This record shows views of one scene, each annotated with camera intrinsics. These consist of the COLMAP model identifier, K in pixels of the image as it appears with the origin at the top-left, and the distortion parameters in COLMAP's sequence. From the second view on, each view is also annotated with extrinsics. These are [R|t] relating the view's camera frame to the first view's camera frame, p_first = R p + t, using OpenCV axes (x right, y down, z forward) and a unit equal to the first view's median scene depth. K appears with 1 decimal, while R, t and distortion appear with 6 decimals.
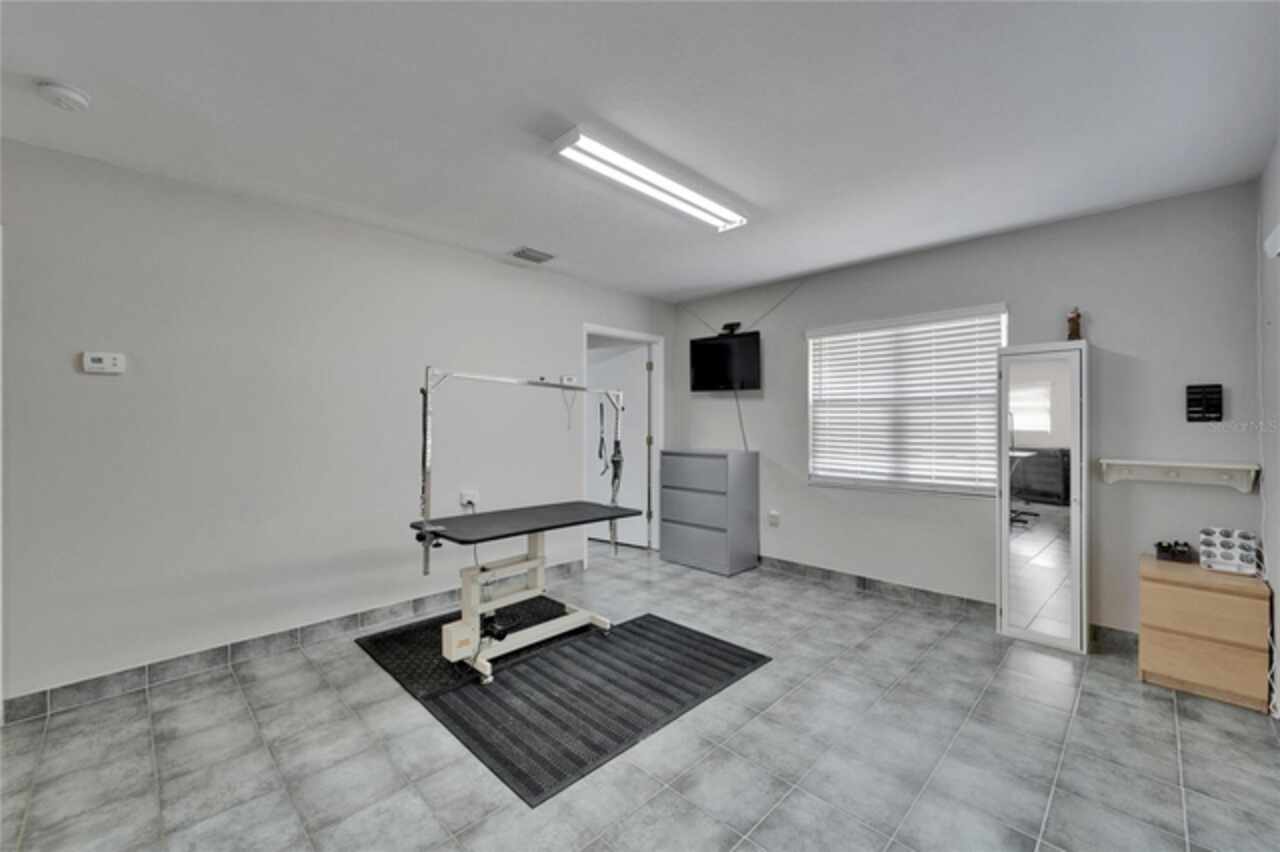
lens RADIAL K [[509.1, 0, 629.0], [0, 509.1, 431.7], [0, 0, 1]] dist [-0.001658, -0.000280]
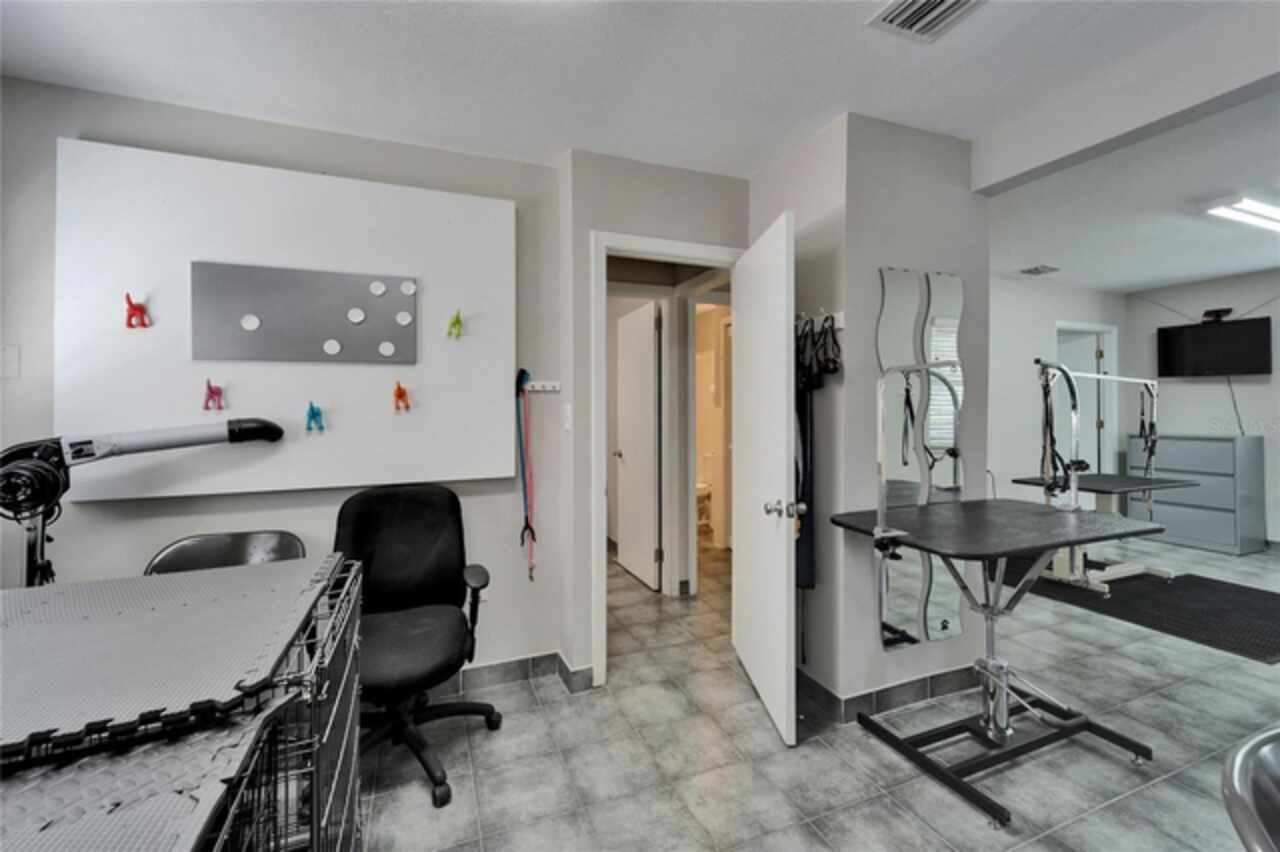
lens RADIAL K [[519.6, 0, 631.3], [0, 519.6, 410.7], [0, 0, 1]] dist [-0.000268, -0.000137]
pose [[0.920451, 0.001058, -0.390856, -0.756357], [-0.005800, 0.999923, -0.010951, 0.011014], [0.390815, 0.012347, 0.920387, -0.660342]]
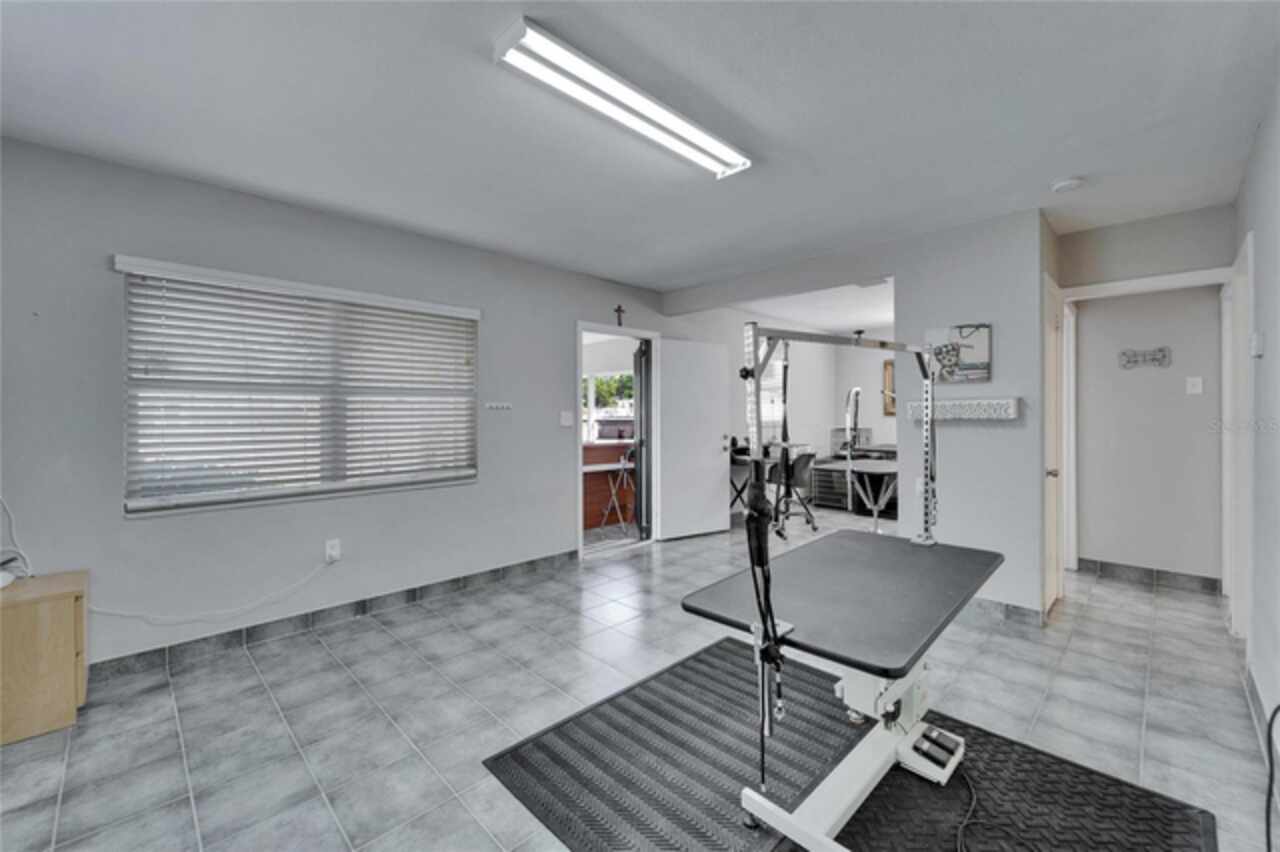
lens RADIAL K [[519.6, 0, 631.3], [0, 519.6, 410.7], [0, 0, 1]] dist [-0.000268, -0.000137]
pose [[-0.999992, 0.003674, 0.001826, 0.075433], [0.003696, 0.999919, 0.012165, -0.027006], [-0.001781, 0.012171, -0.999924, 1.570631]]
